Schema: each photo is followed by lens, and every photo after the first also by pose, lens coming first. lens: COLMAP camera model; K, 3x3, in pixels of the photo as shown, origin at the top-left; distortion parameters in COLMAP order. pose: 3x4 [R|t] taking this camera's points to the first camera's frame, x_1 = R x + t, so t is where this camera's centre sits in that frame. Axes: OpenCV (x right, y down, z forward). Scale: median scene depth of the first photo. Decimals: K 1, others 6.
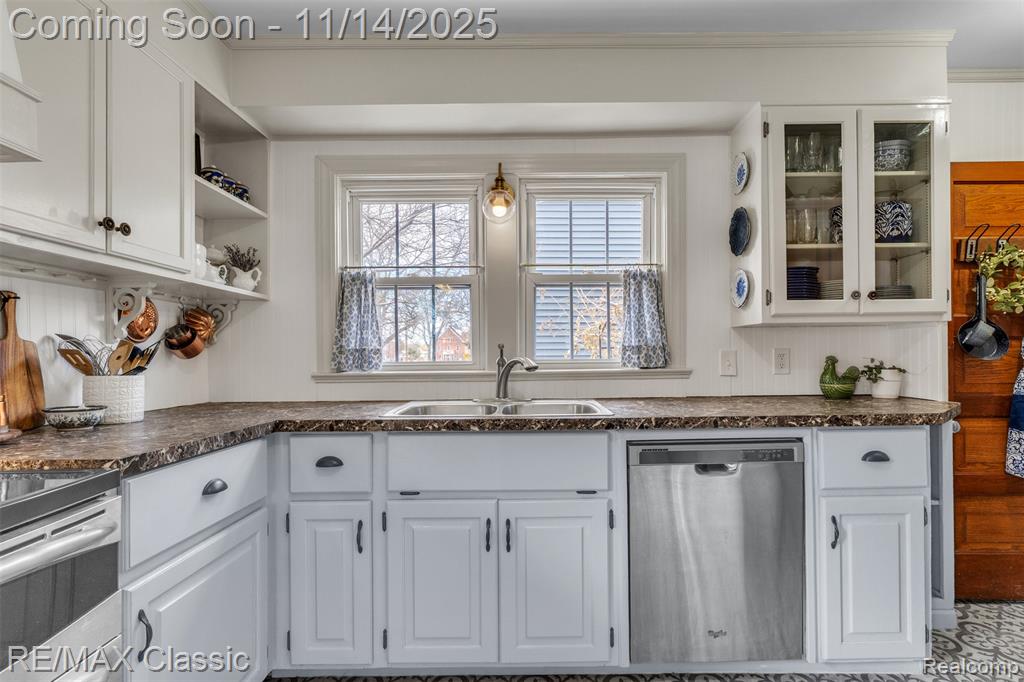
lens RADIAL K [[484.7, 0, 527.1], [0, 484.7, 352.6], [0, 0, 1]] dist [0.003911, 0.002384]
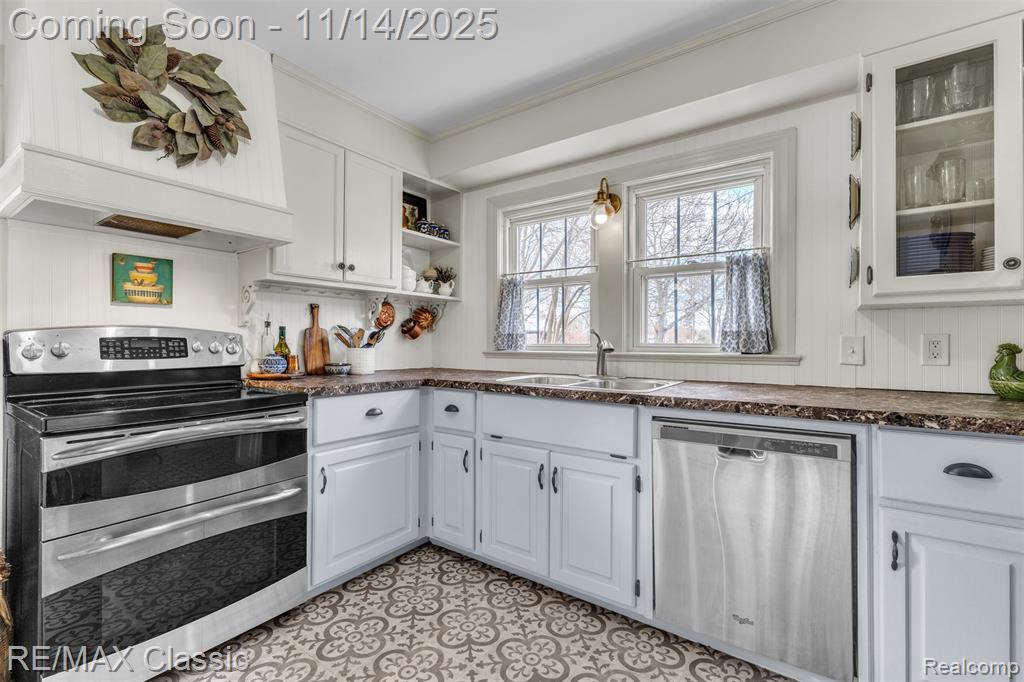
lens RADIAL K [[435.8, 0, 536.7], [0, 435.8, 337.6], [0, 0, 1]] dist [0.000480, 0.001142]
pose [[0.828996, 0.006394, -0.559218, 0.435783], [-0.006868, 0.999976, 0.001252, 0.001834], [0.559212, 0.002803, 0.829020, 0.019068]]
